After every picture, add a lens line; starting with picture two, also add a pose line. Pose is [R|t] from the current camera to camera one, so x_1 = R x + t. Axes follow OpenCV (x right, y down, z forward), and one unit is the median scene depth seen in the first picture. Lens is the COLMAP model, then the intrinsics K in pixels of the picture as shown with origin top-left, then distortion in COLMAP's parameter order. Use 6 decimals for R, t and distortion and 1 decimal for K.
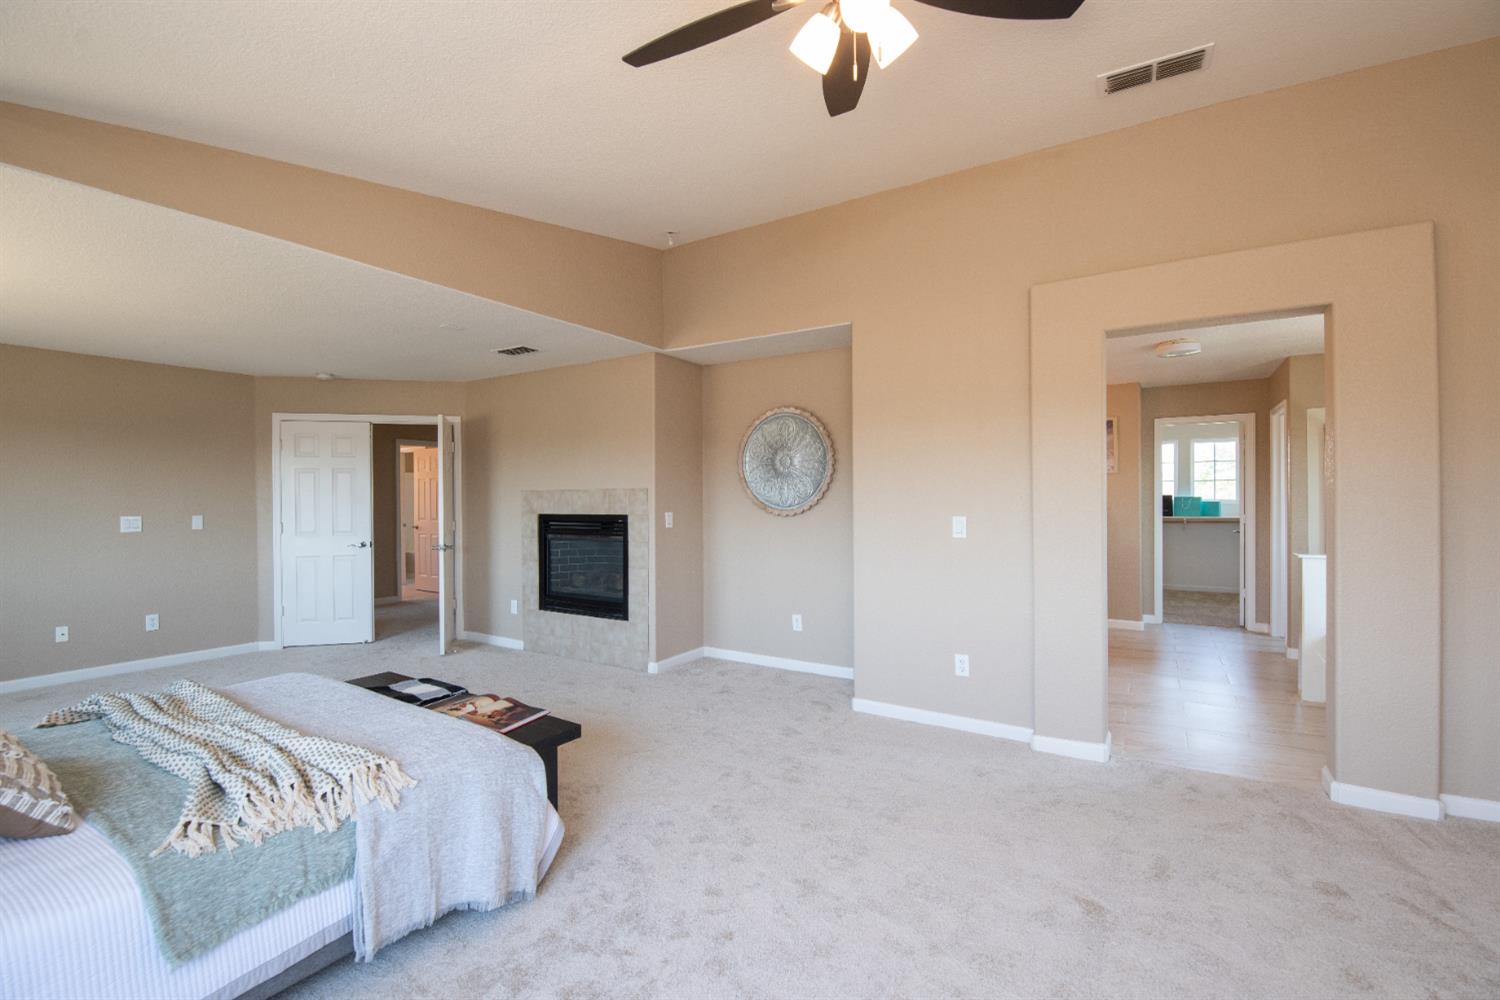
lens RADIAL K [[677.1, 0, 742.7], [0, 677.1, 487.7], [0, 0, 1]] dist [0.012693, -0.022579]
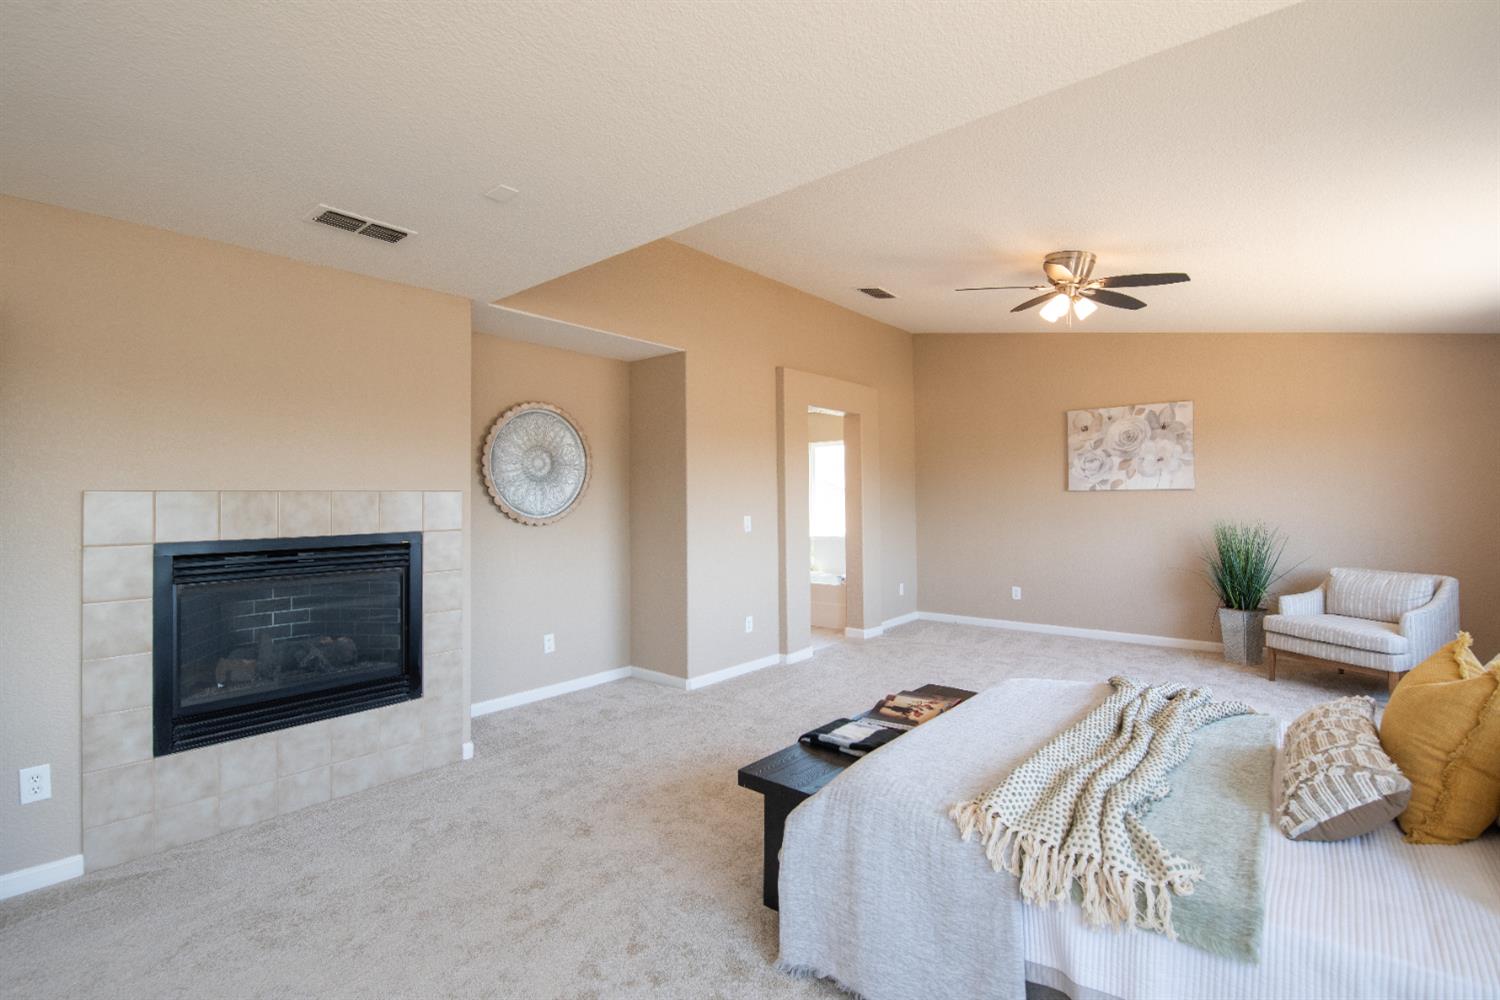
lens RADIAL K [[677.1, 0, 742.7], [0, 677.1, 487.7], [0, 0, 1]] dist [0.012693, -0.022579]
pose [[0.121371, 0.027816, 0.992217, -0.774856], [0.005993, 0.999569, -0.028756, 0.019035], [-0.992589, 0.009436, 0.121152, 0.620984]]
